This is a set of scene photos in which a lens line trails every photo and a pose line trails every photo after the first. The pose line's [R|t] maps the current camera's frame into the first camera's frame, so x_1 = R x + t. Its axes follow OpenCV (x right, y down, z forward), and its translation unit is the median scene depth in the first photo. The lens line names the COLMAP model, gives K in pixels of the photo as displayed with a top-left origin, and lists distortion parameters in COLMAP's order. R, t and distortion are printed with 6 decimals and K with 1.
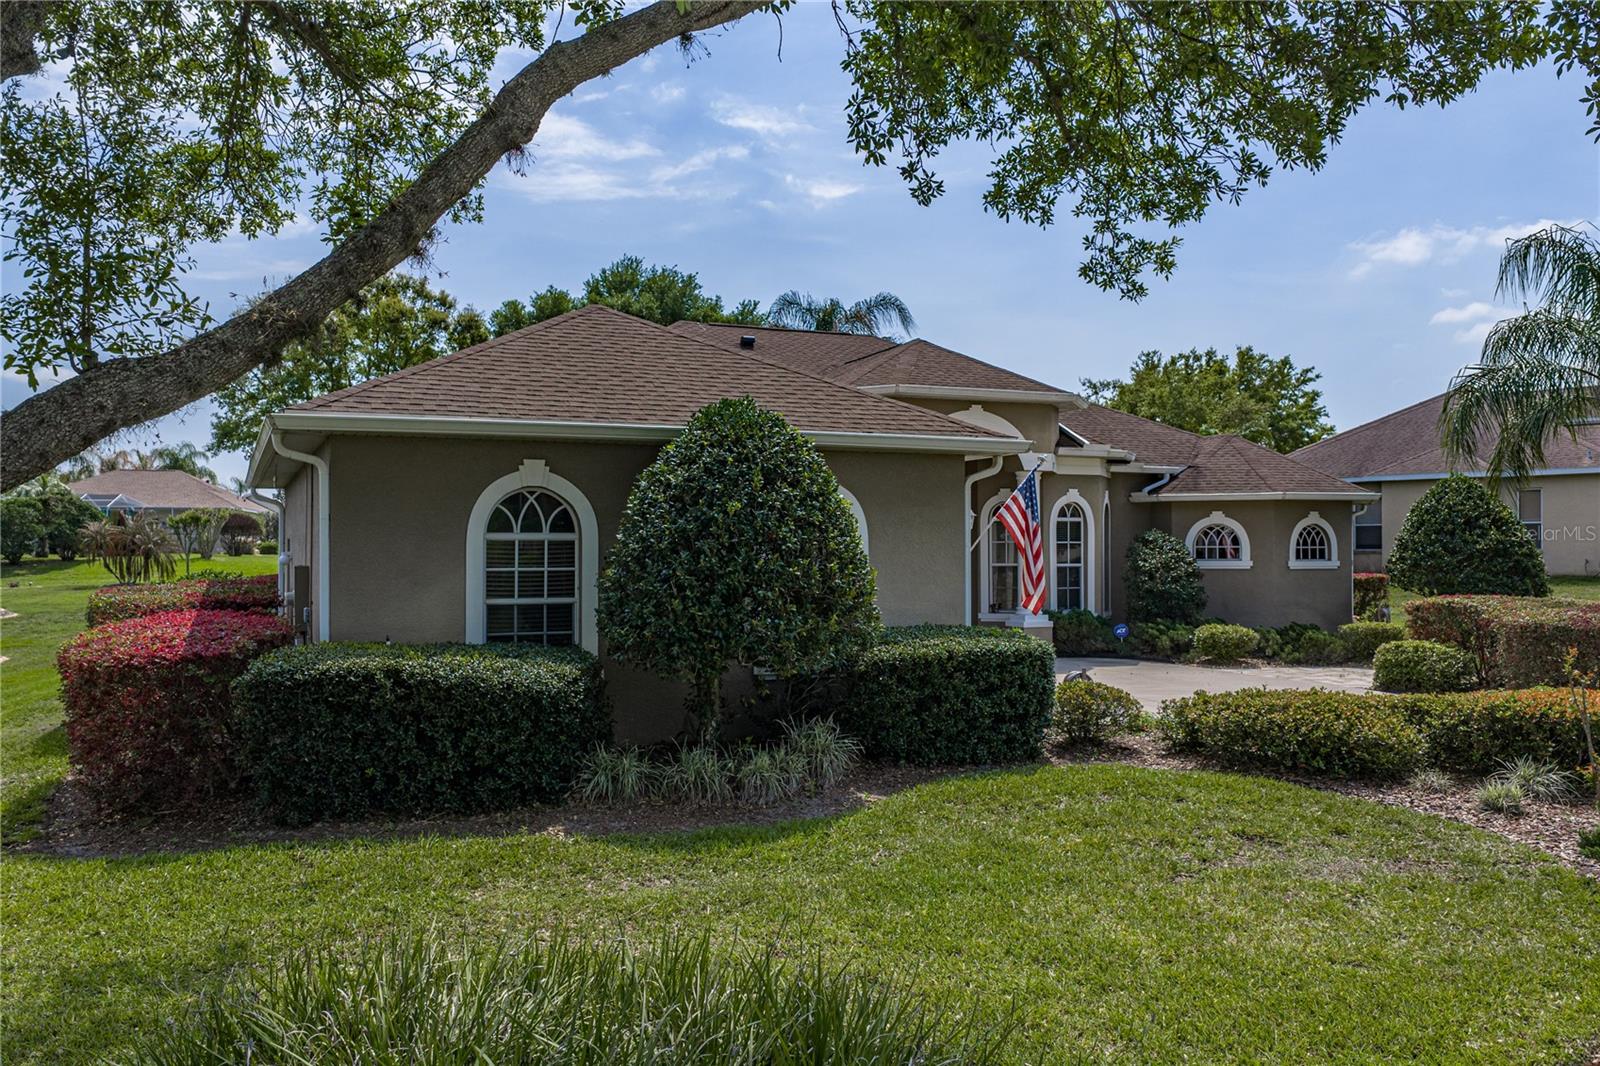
lens RADIAL K [[1334.8, 0, 793.1], [0, 1334.8, 552.6], [0, 0, 1]] dist [0.044723, 0.001512]
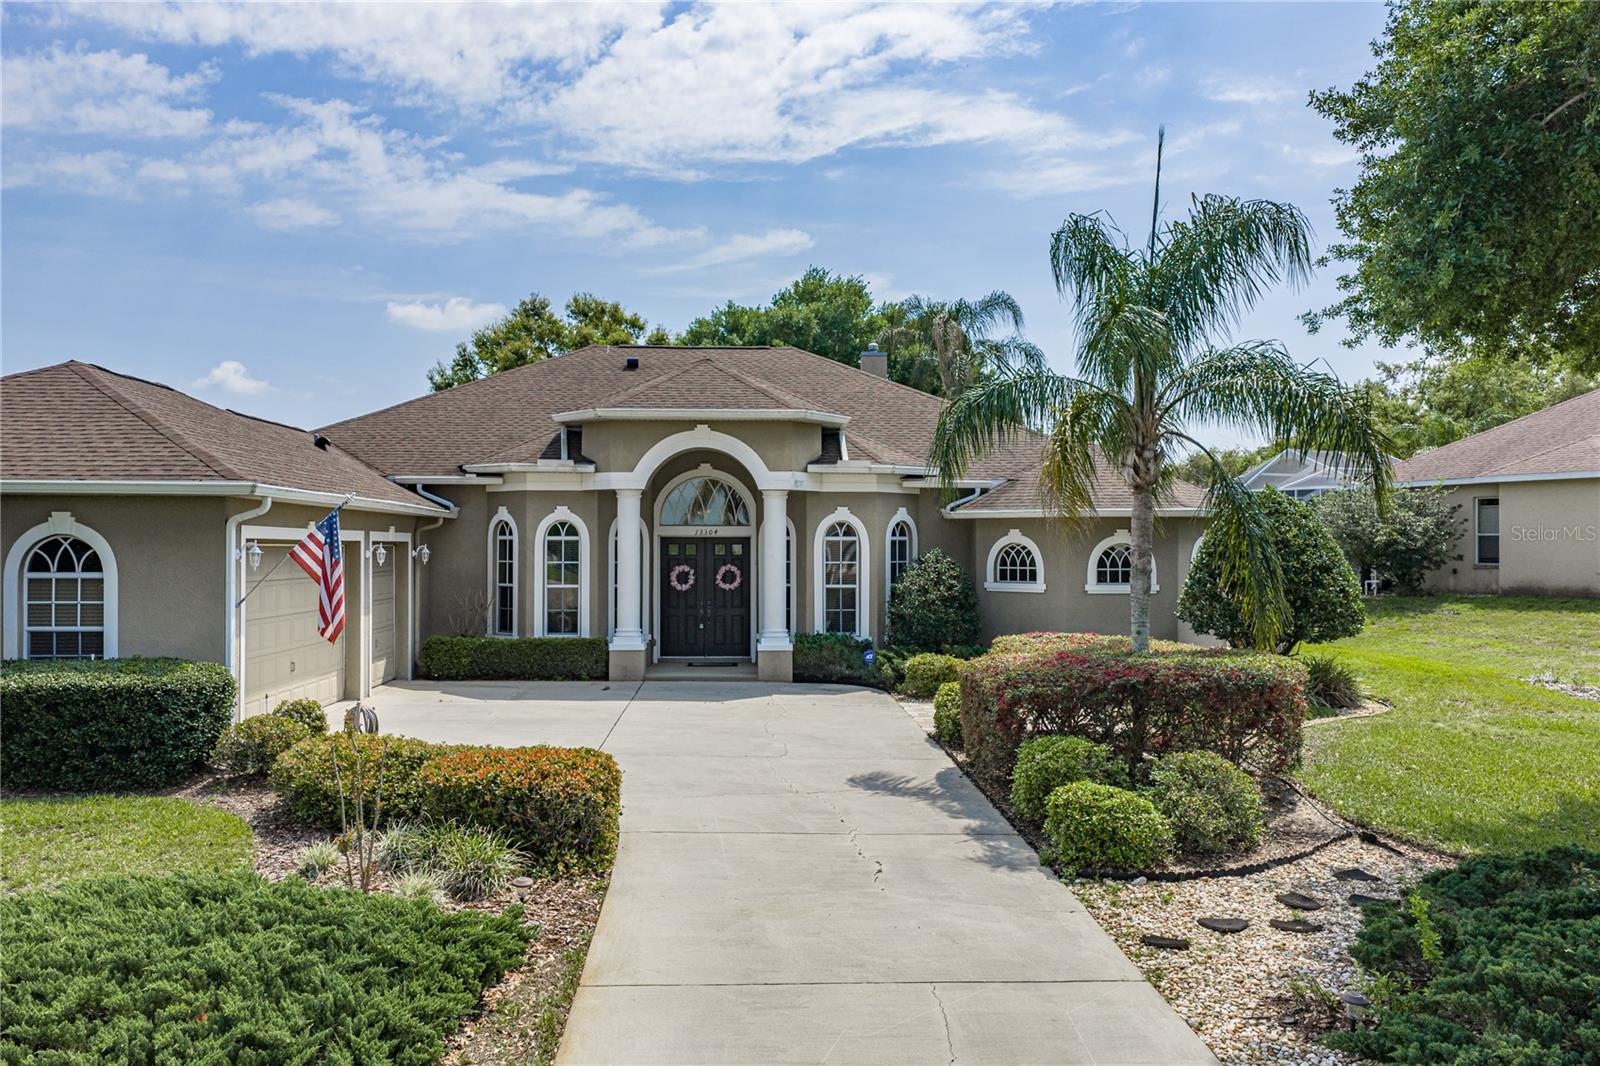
lens RADIAL K [[1331.3, 0, 800.0], [0, 1331.3, 533.0], [0, 0, 1]] dist [0.034857, 0.005641]
pose [[0.935260, -0.000188, -0.353961, 0.496678], [-0.003260, 0.999953, -0.009142, -0.019208], [0.353946, 0.009704, 0.935216, 0.091989]]
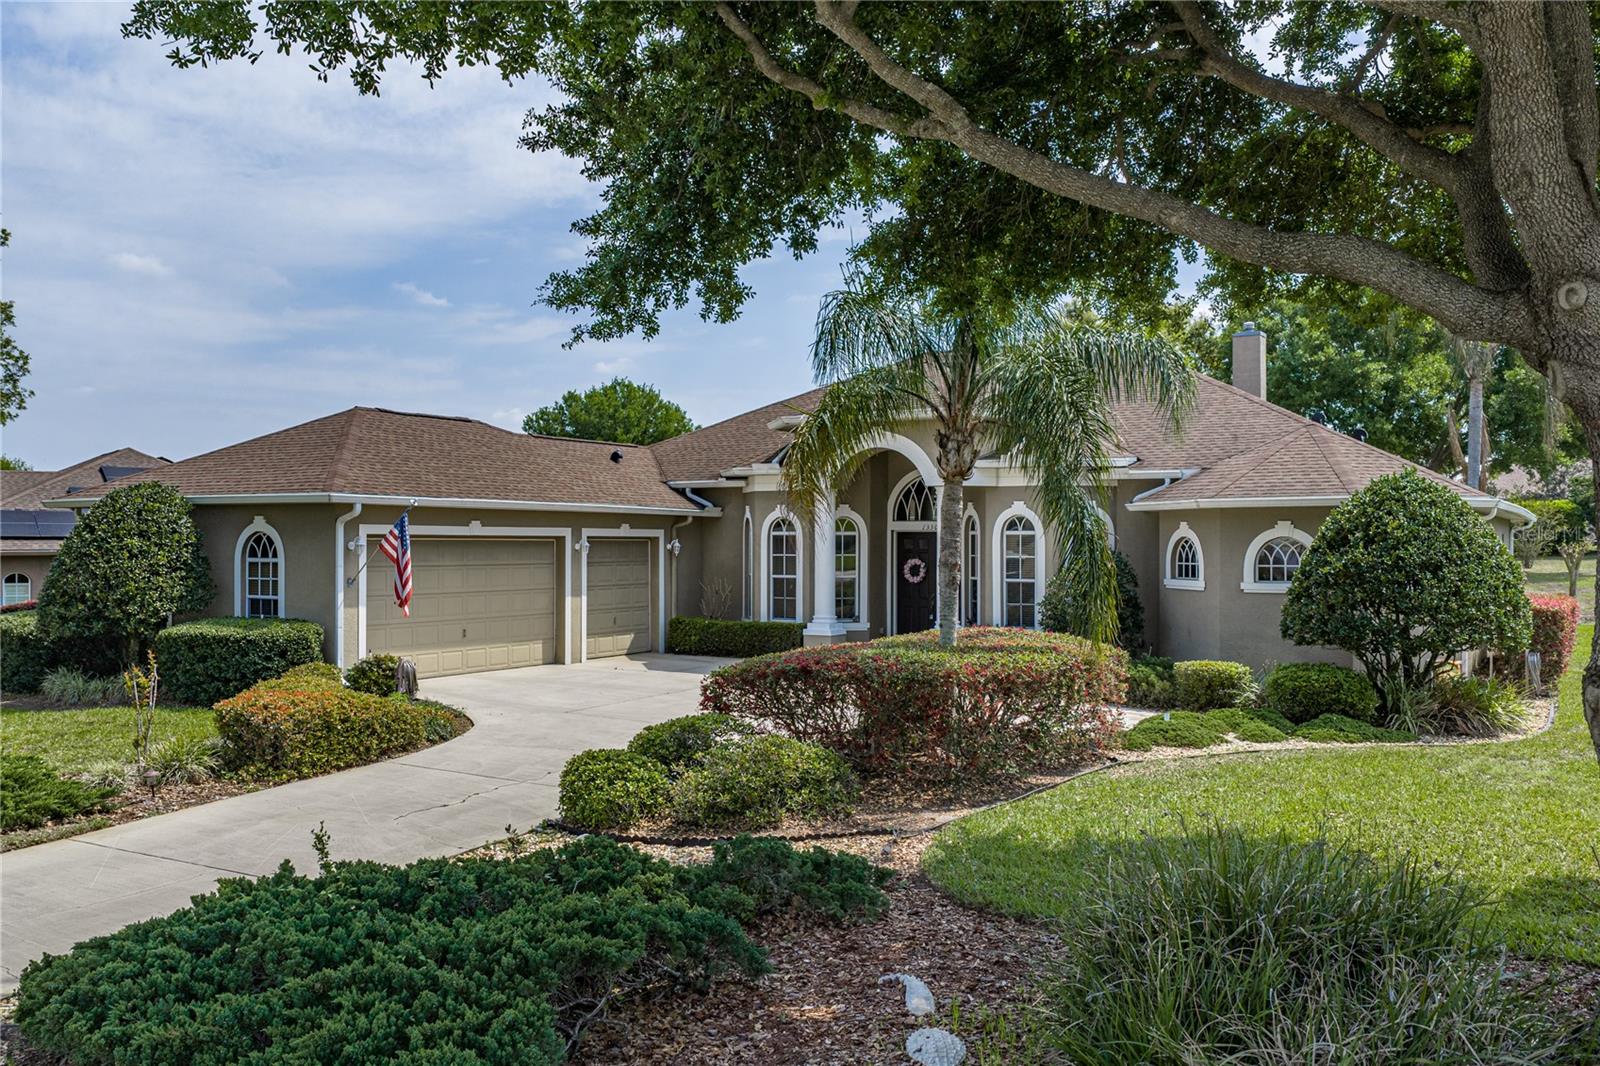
lens RADIAL K [[1331.3, 0, 800.0], [0, 1331.3, 533.0], [0, 0, 1]] dist [0.034857, 0.005641]
pose [[0.584764, -0.002617, -0.811200, 0.854151], [-0.002588, 0.999984, -0.005091, -0.018615], [0.811200, 0.005076, 0.584747, 0.301165]]
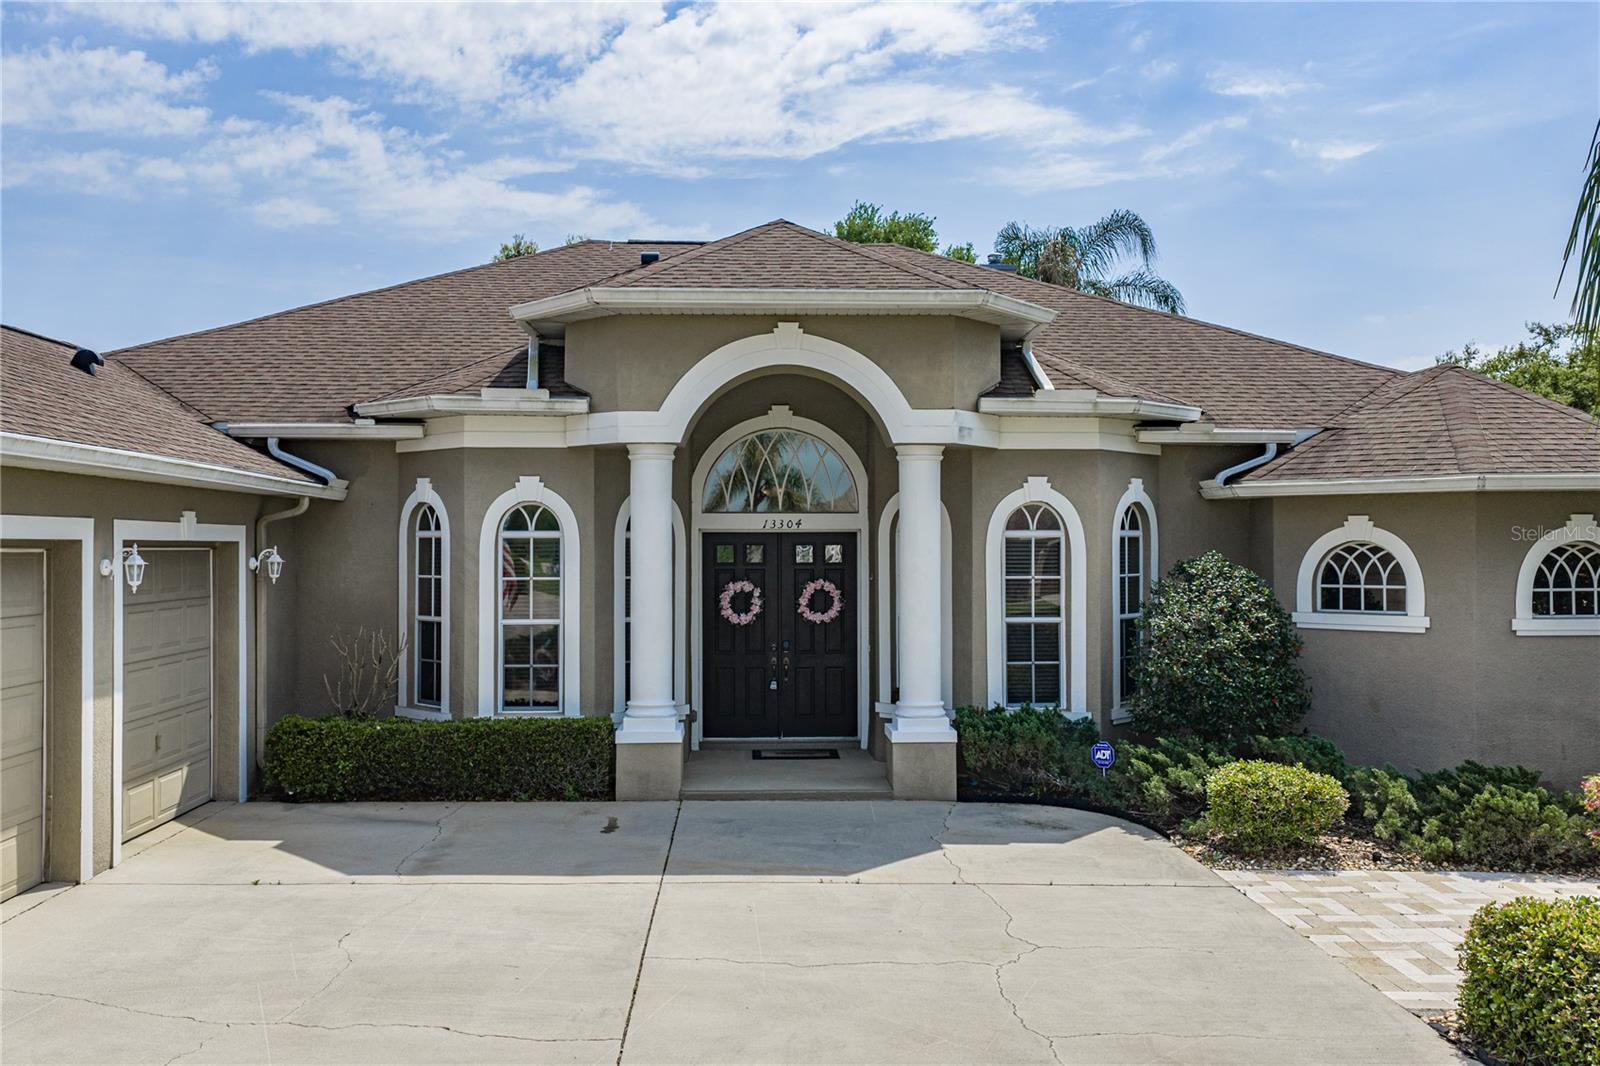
lens RADIAL K [[1331.3, 0, 800.0], [0, 1331.3, 533.0], [0, 0, 1]] dist [0.034857, 0.005641]
pose [[0.934575, -0.003004, -0.355754, 0.296221], [-0.000257, 0.999958, -0.009119, -0.019535], [0.355766, 0.008614, 0.934535, 0.452691]]
